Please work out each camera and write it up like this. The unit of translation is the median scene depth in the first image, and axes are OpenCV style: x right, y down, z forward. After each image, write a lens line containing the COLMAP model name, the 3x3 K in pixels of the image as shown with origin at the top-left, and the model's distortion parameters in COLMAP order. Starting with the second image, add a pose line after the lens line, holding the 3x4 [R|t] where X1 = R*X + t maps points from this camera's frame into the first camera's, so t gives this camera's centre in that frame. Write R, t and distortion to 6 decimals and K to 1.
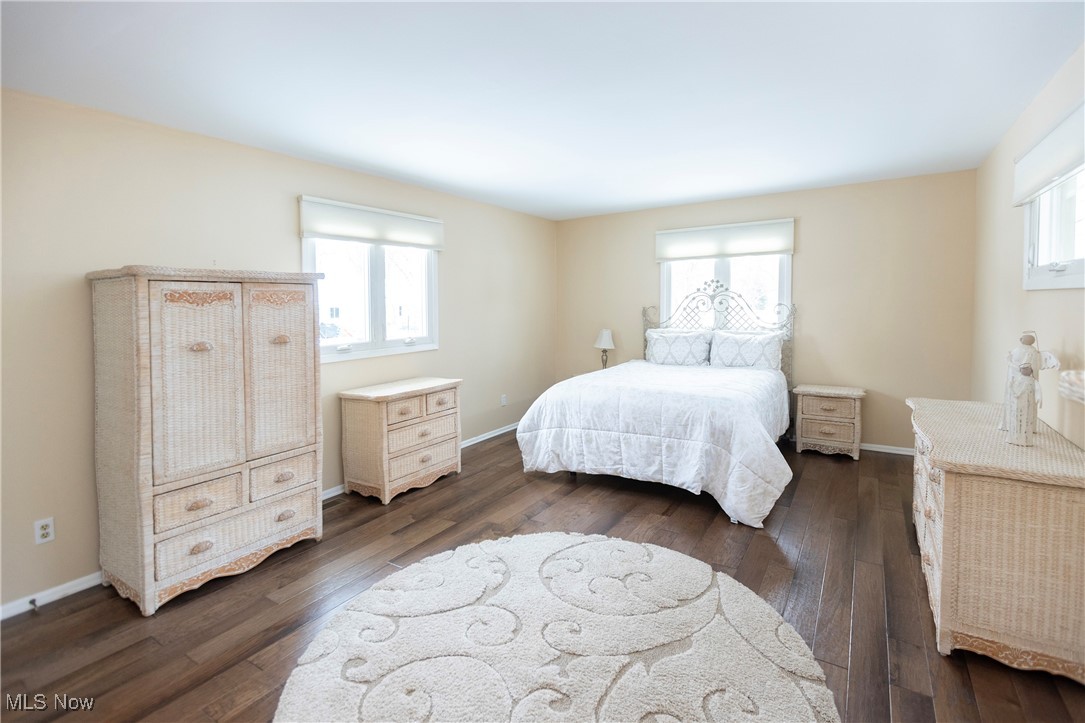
lens RADIAL K [[514.2, 0, 531.2], [0, 514.2, 307.0], [0, 0, 1]] dist [-0.007184, 0.000557]
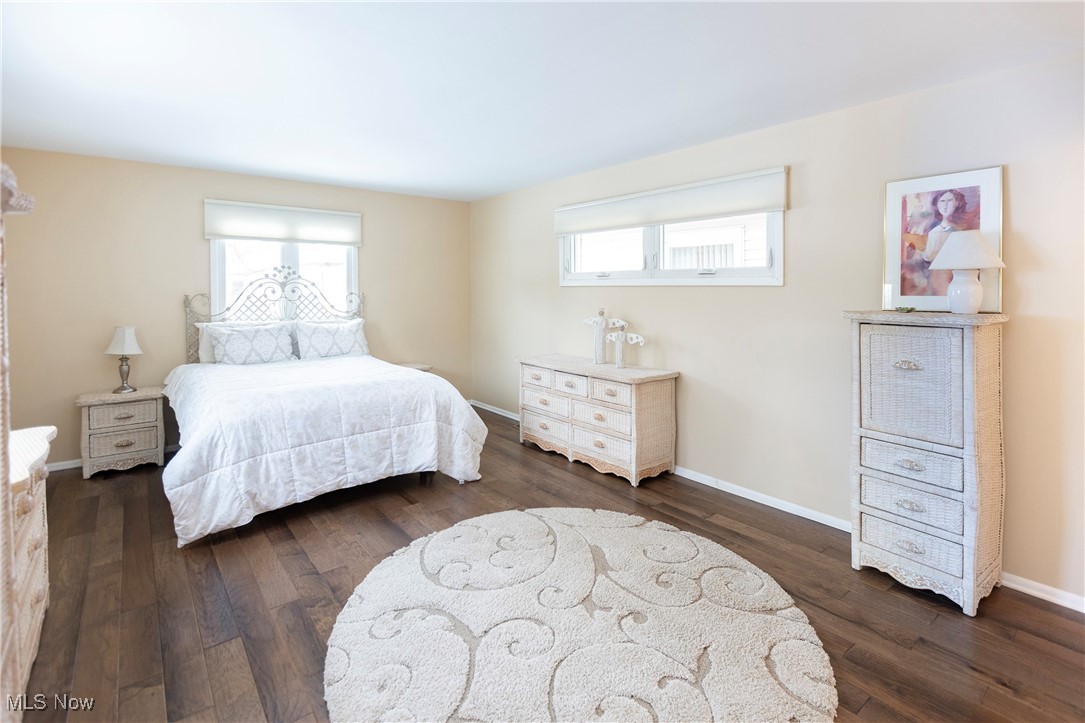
lens RADIAL K [[514.7, 0, 569.8], [0, 514.7, 284.2], [0, 0, 1]] dist [-0.002145, 0.000266]
pose [[0.278195, 0.033295, 0.959947, -0.512559], [-0.002445, 0.999420, -0.033956, 0.013143], [-0.960521, 0.007099, 0.278115, 0.355034]]
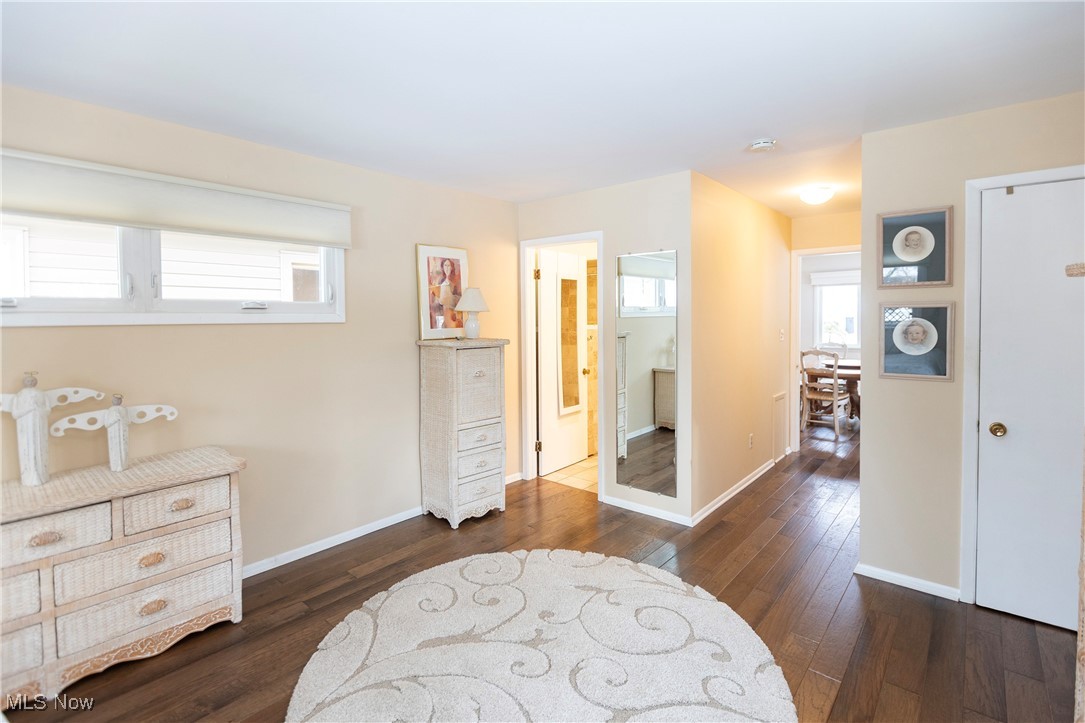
lens RADIAL K [[514.2, 0, 531.2], [0, 514.2, 307.0], [0, 0, 1]] dist [-0.007184, 0.000557]
pose [[-0.989561, 0.026643, 0.141629, -0.046922], [0.025663, 0.999632, -0.008741, -0.023530], [-0.141809, -0.005015, -0.989881, 1.051277]]
